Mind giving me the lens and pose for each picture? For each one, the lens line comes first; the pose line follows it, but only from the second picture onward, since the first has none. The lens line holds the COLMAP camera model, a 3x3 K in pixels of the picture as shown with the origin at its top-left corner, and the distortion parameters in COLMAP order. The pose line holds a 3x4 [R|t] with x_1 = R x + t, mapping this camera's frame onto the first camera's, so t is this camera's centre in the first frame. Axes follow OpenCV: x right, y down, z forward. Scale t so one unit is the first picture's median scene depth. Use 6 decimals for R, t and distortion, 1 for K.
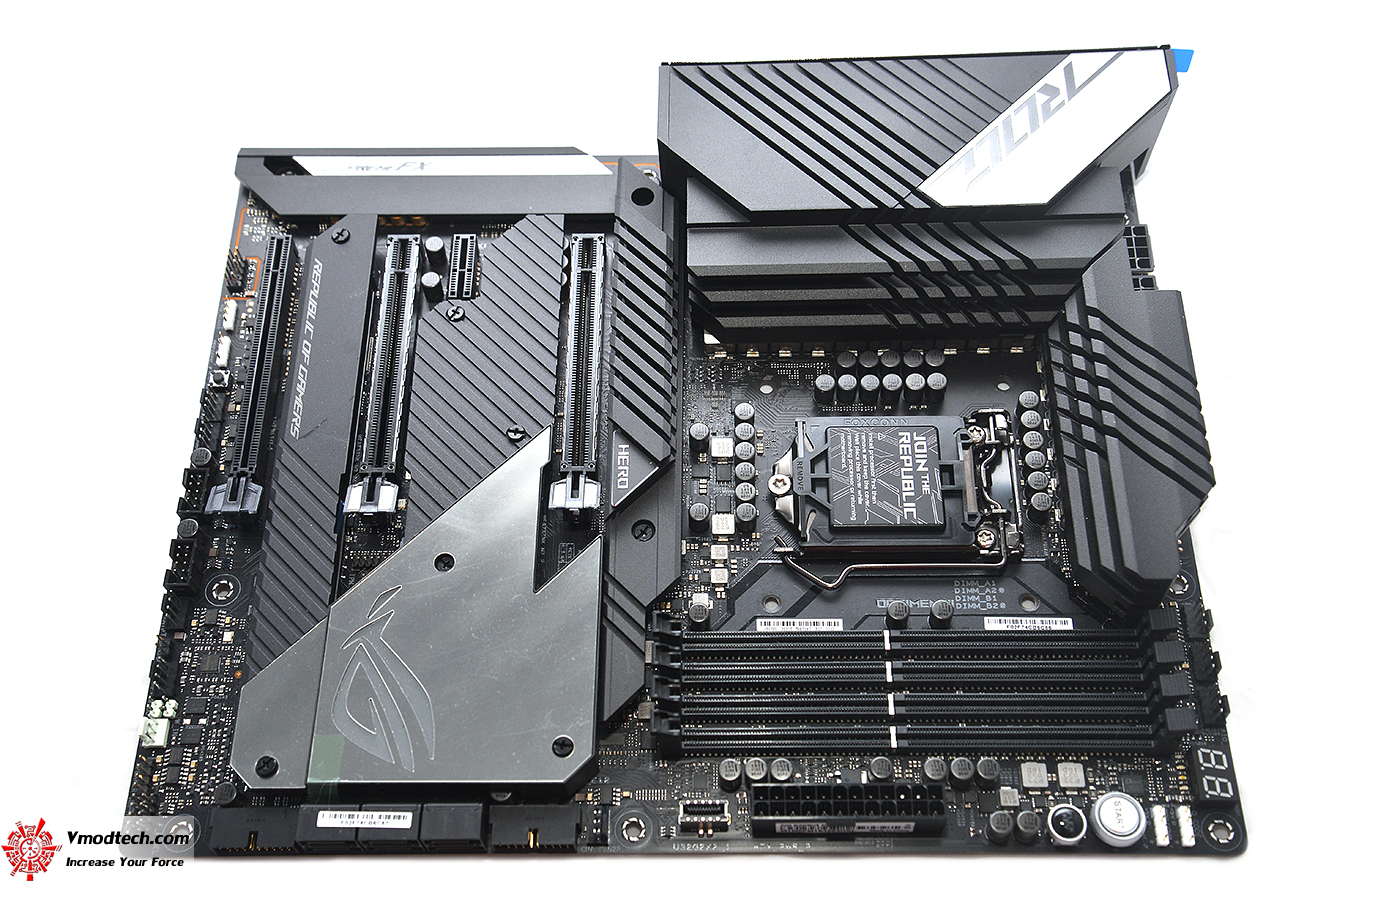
lens RADIAL K [[1532.8, 0, 674.9], [0, 1532.8, 463.7], [0, 0, 1]] dist [0.092491, 0.000000]
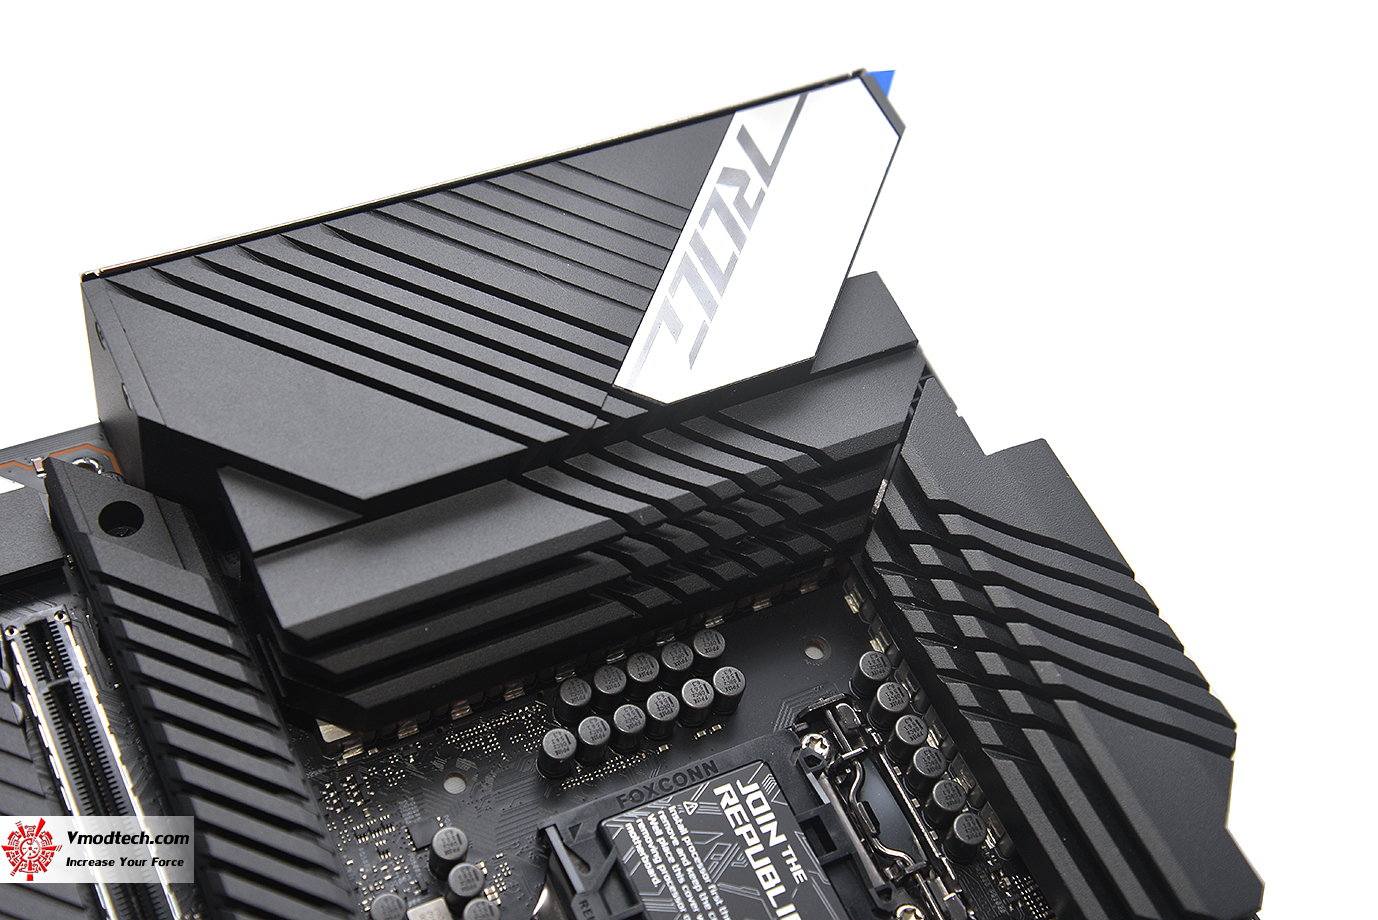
lens RADIAL K [[2164.2, 0, 668.4], [0, 2164.2, 464.4], [0, 0, 1]] dist [0.236756, 0.000000]
pose [[0.879204, -0.273643, 0.390026, -0.161973], [0.298721, 0.954333, -0.003822, -0.143717], [-0.371168, 0.119869, 0.920796, 0.233950]]
